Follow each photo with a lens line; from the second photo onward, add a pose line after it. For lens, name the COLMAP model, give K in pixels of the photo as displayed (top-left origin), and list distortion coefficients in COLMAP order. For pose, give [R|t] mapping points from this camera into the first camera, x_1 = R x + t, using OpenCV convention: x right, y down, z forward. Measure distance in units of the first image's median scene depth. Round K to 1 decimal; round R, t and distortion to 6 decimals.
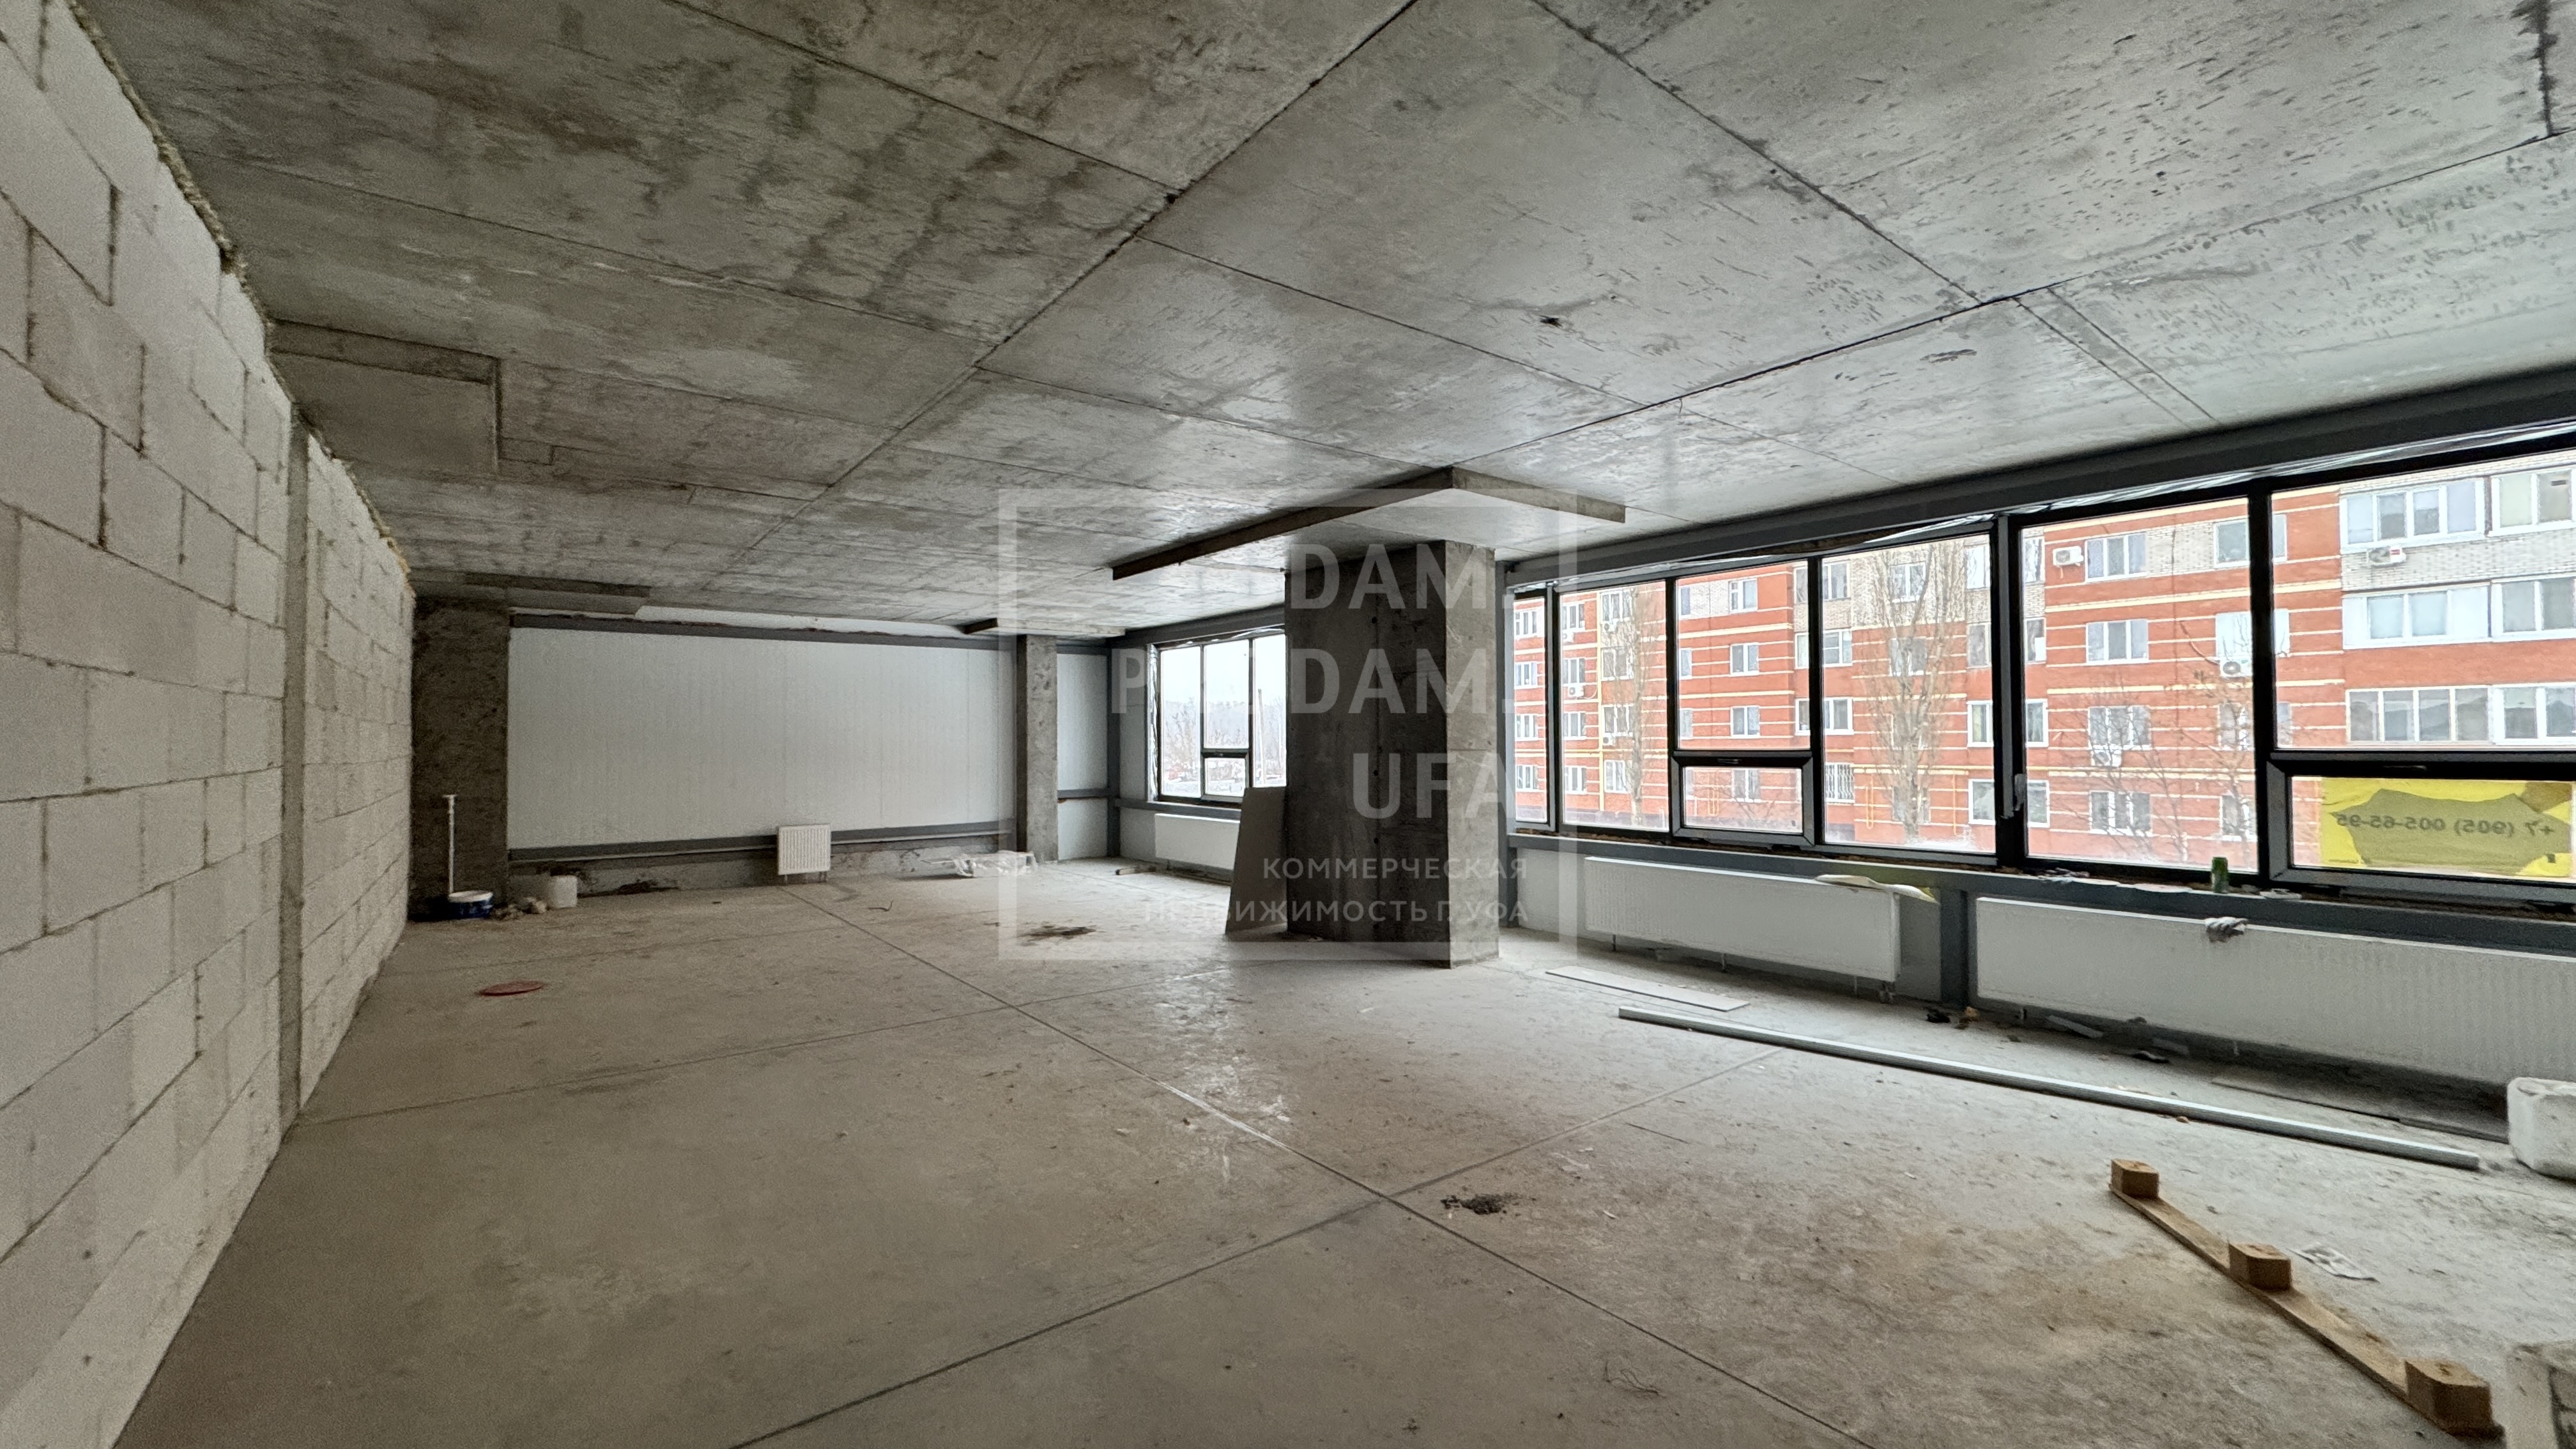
lens RADIAL K [[1019.2, 0, 1286.4], [0, 1019.2, 729.5], [0, 0, 1]] dist [-0.000452, -0.000024]
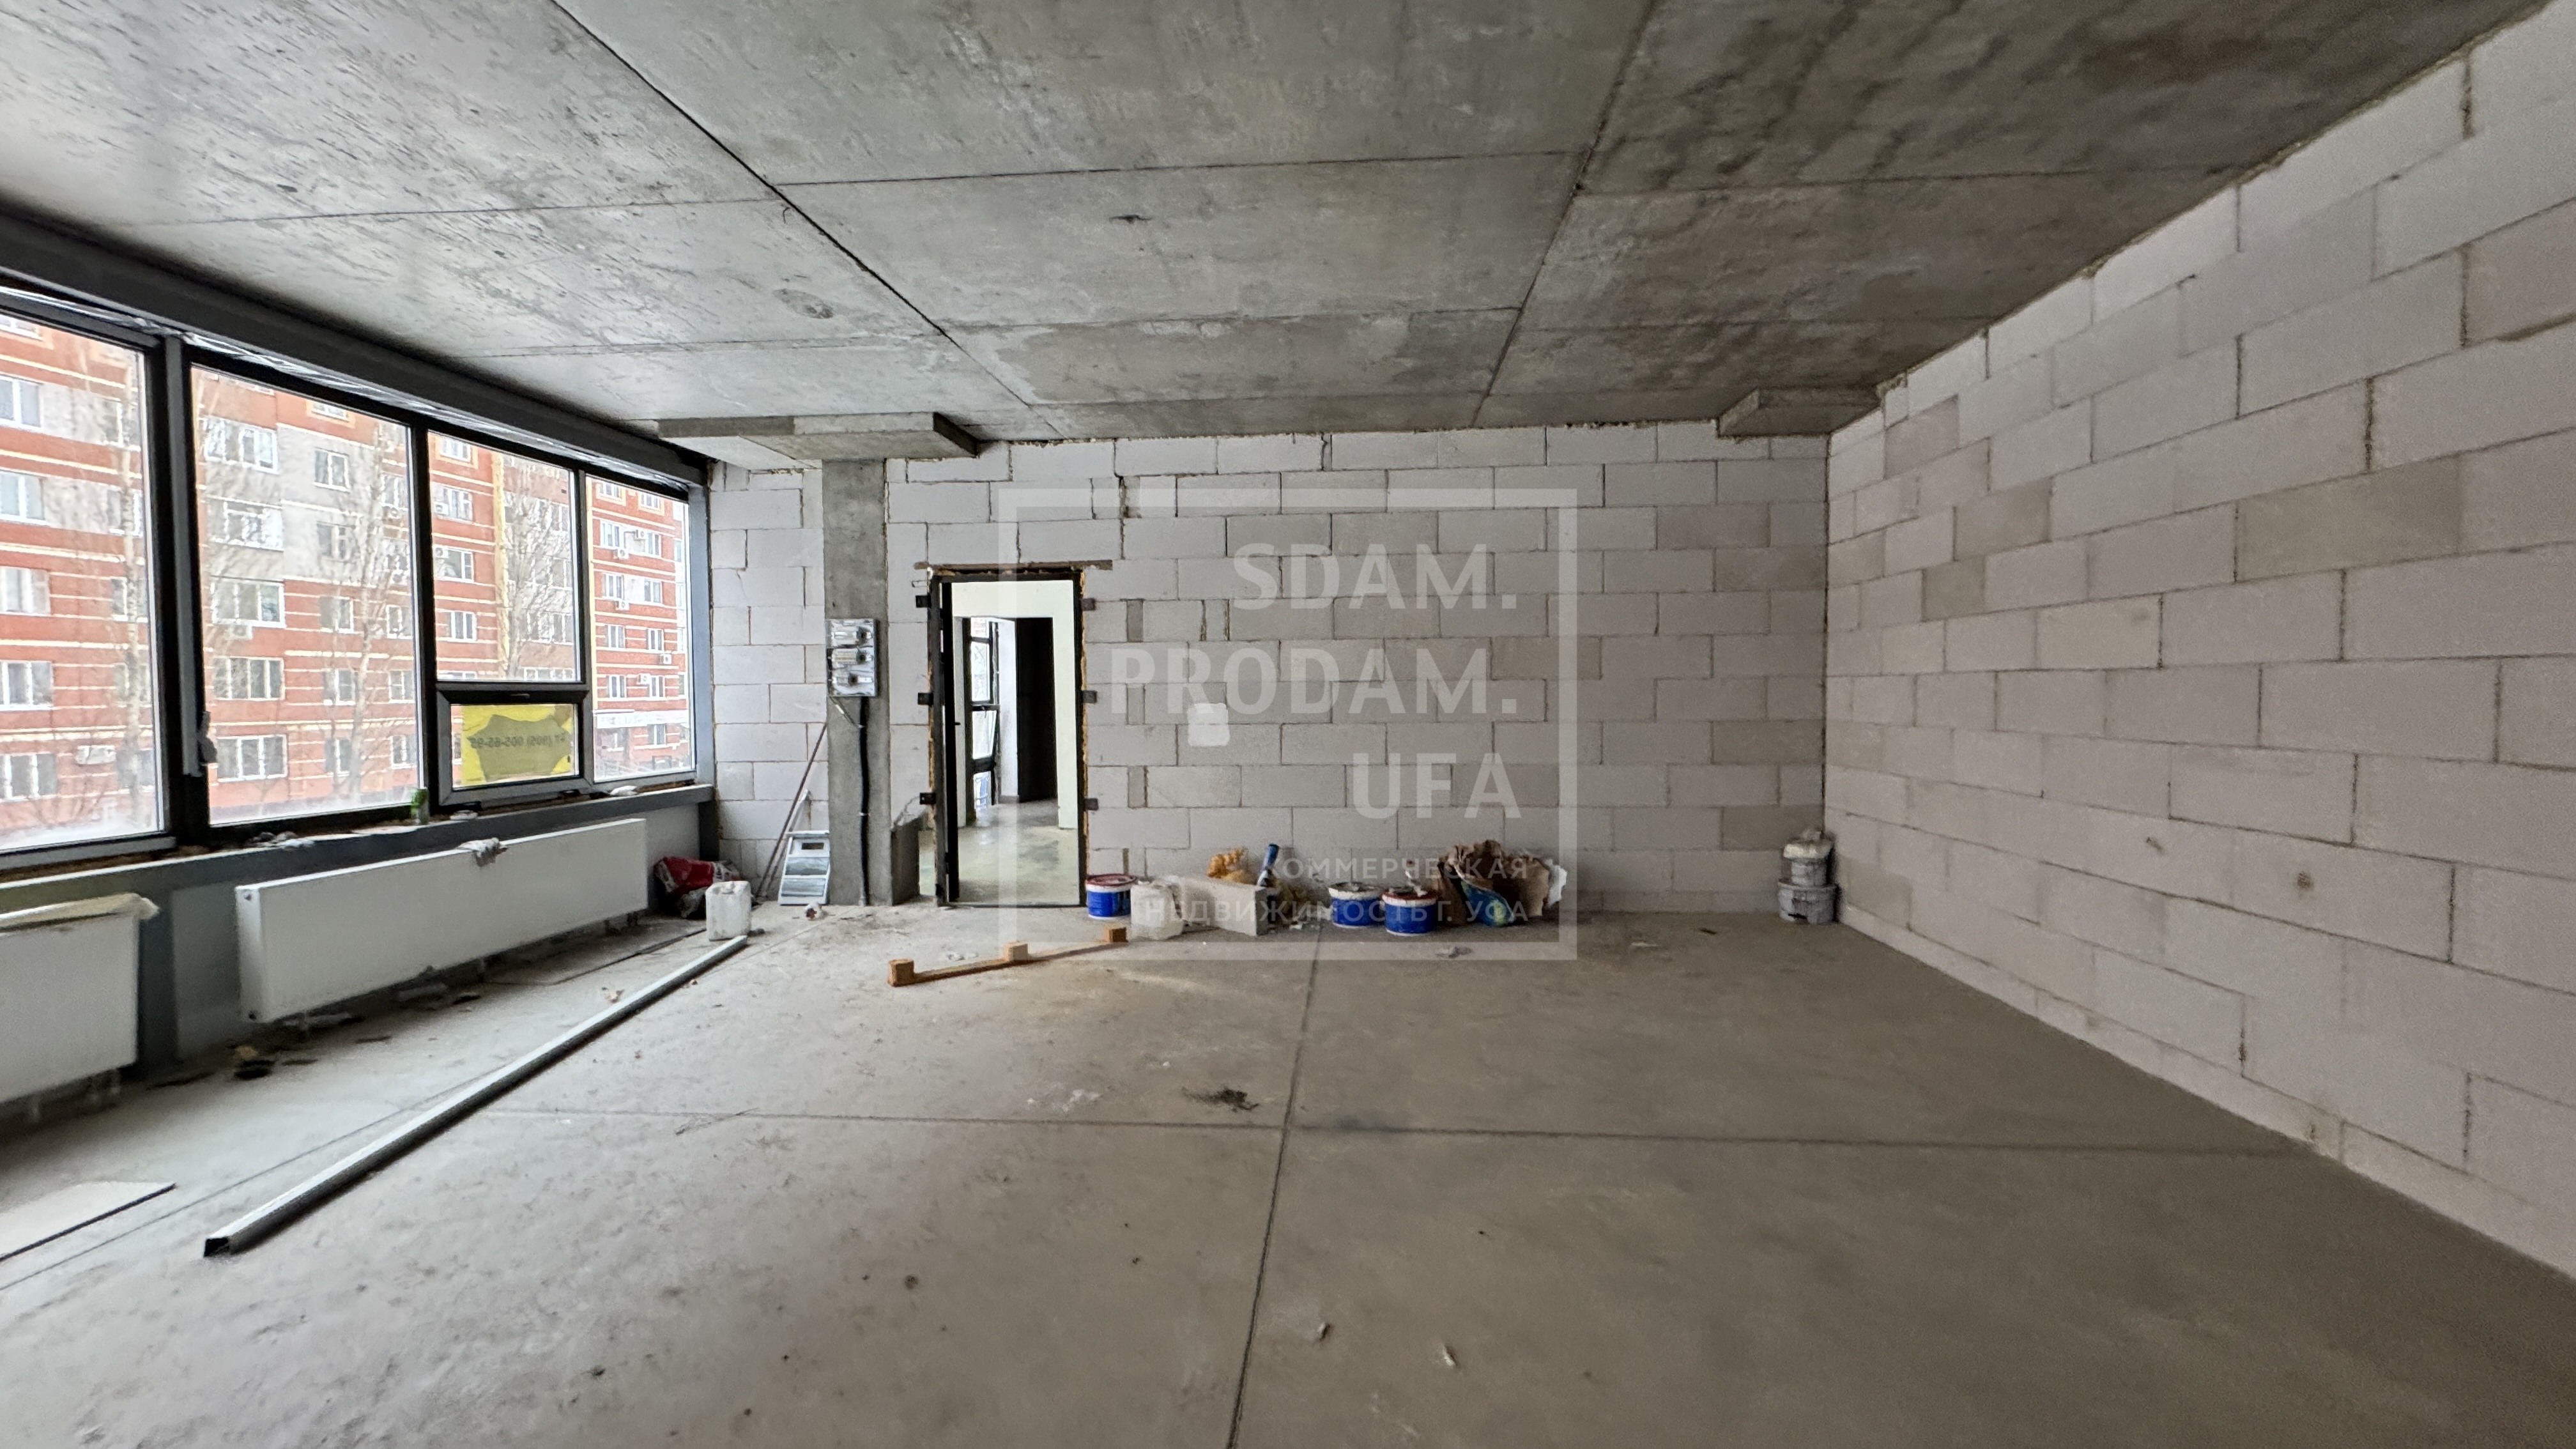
lens RADIAL K [[1019.2, 0, 1284.1], [0, 1019.2, 726.3], [0, 0, 1]] dist [-0.000452, -0.000024]
pose [[-0.745972, -0.009623, 0.665908, -0.370114], [0.004197, 0.999808, 0.019150, 0.050102], [-0.665964, 0.017080, -0.745788, 1.200911]]
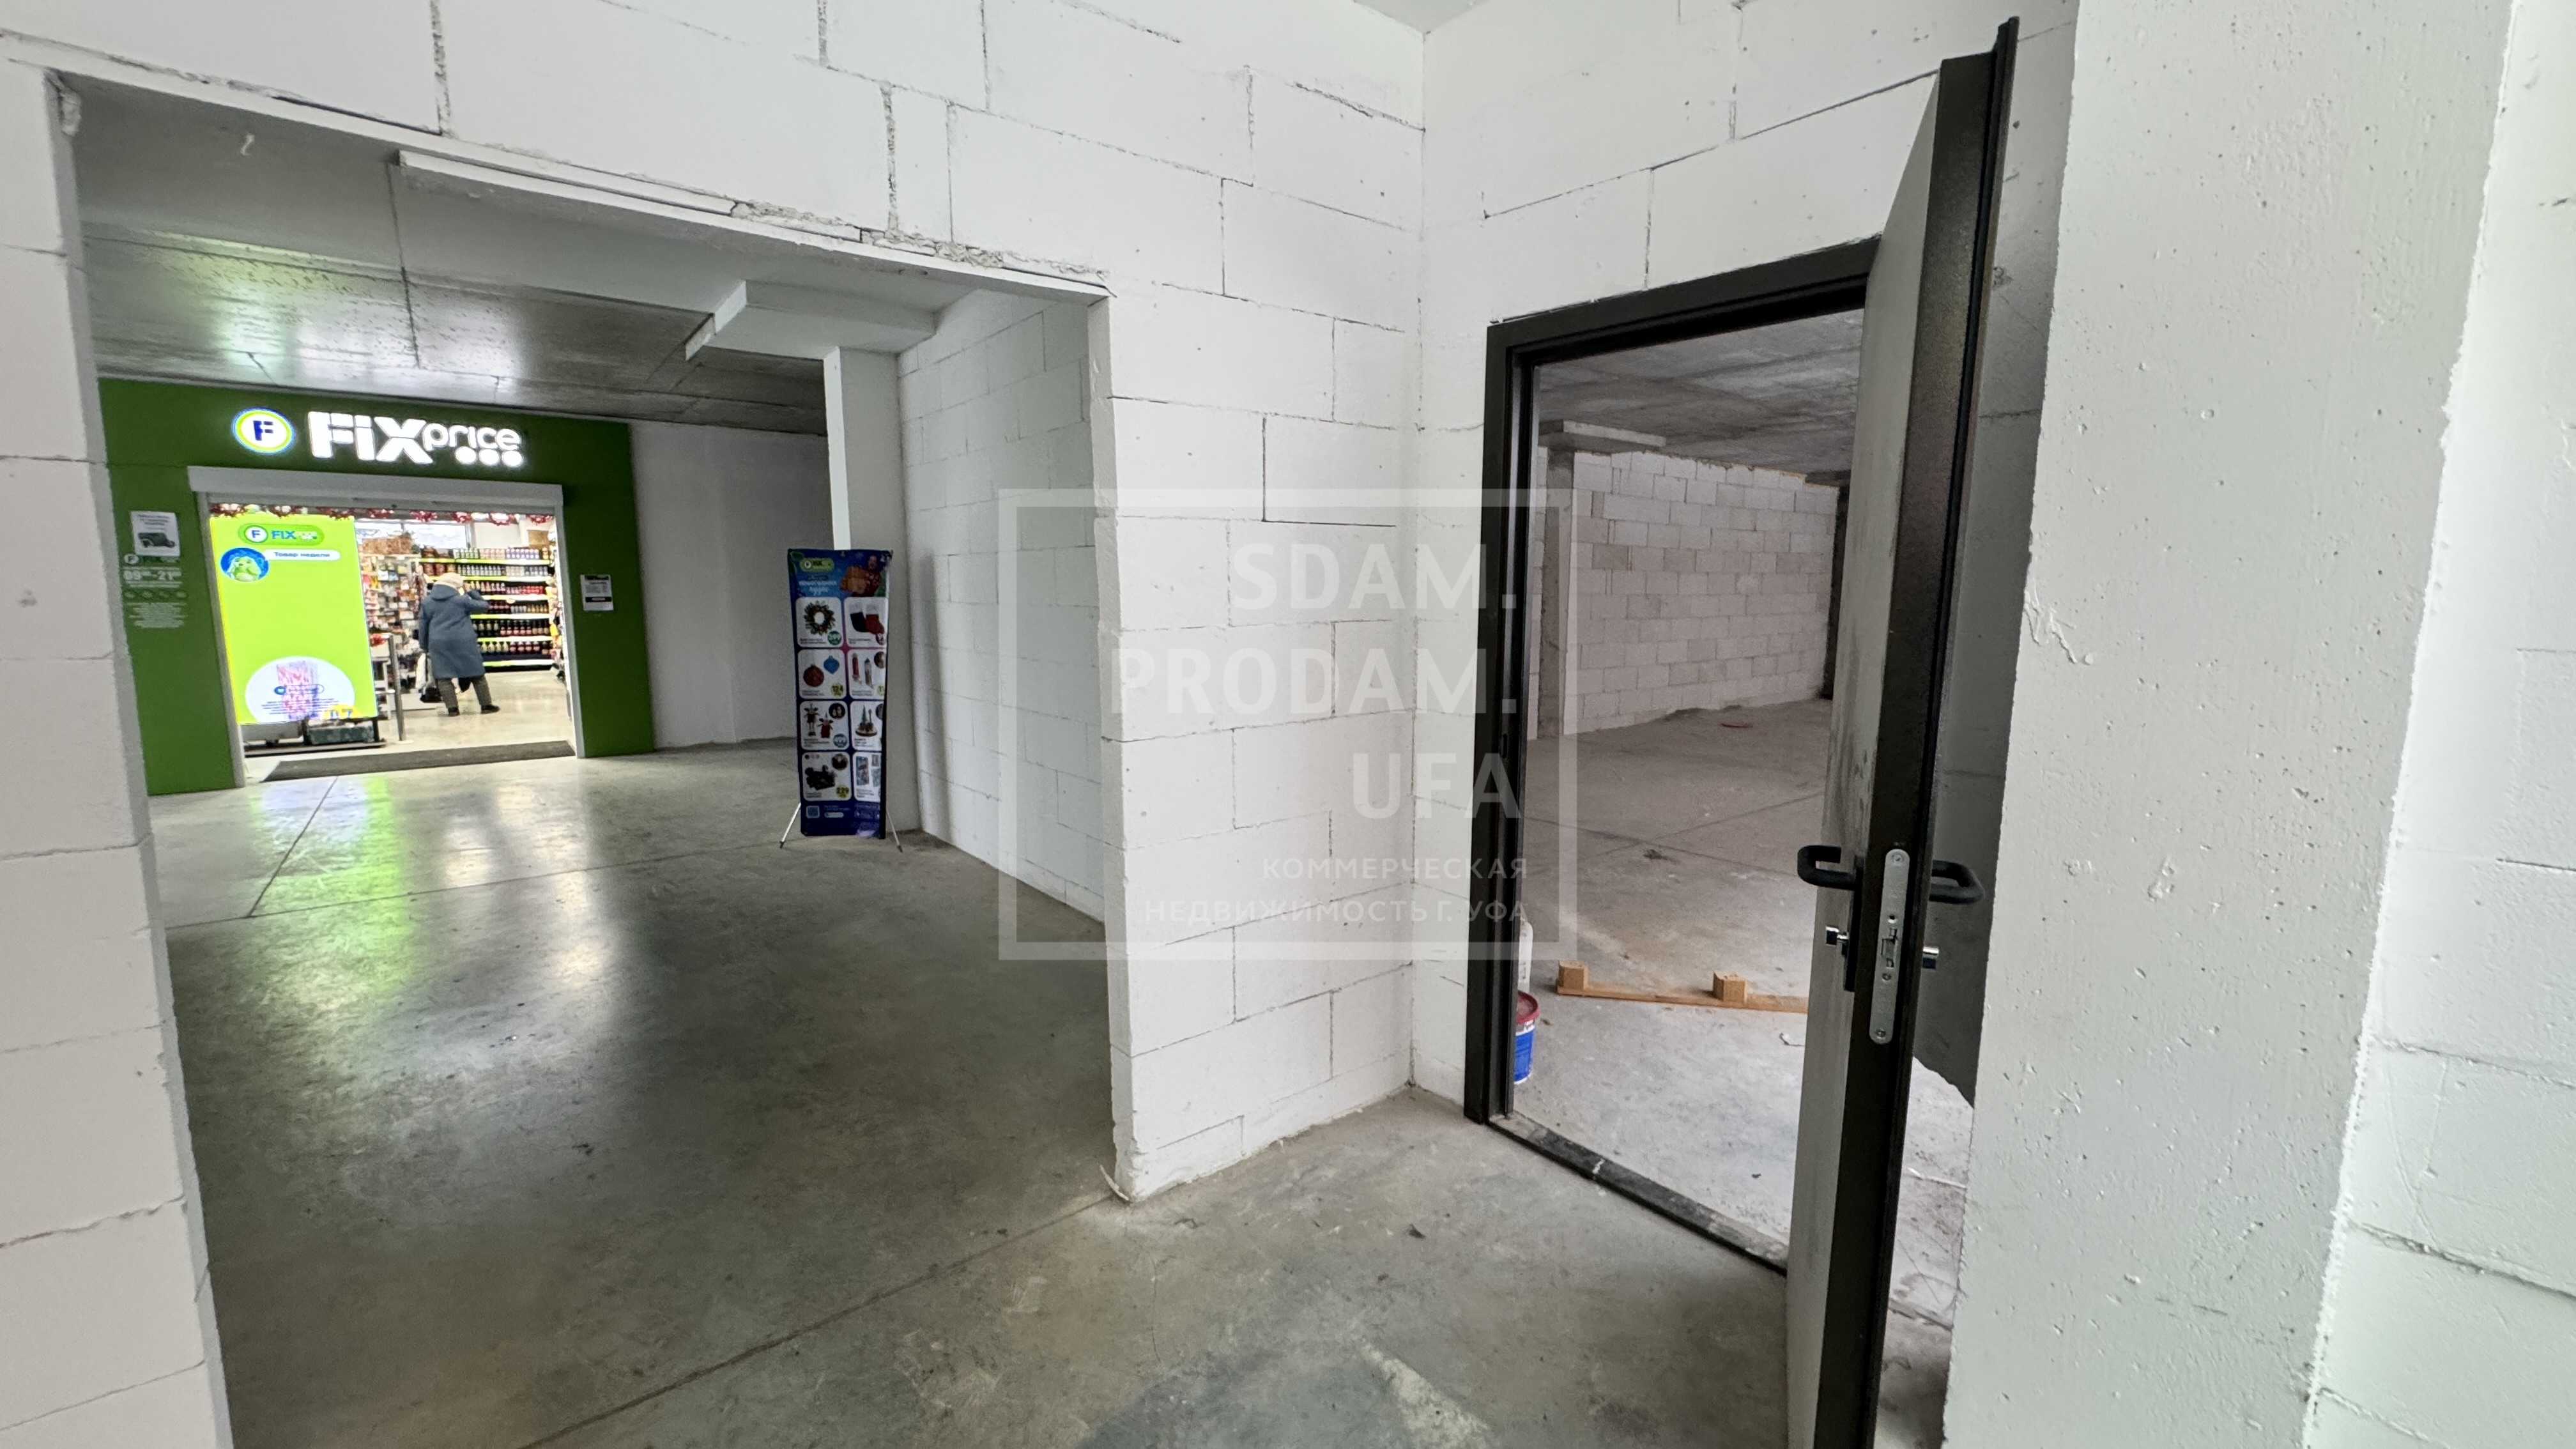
lens RADIAL K [[1019.2, 0, 1292.0], [0, 1019.2, 725.6], [0, 0, 1]] dist [-0.000452, -0.000024]
pose [[0.033624, 0.142154, -0.989273, 1.296765], [0.009262, 0.989746, 0.142537, -0.005046], [0.999392, -0.013955, 0.031963, 0.227749]]
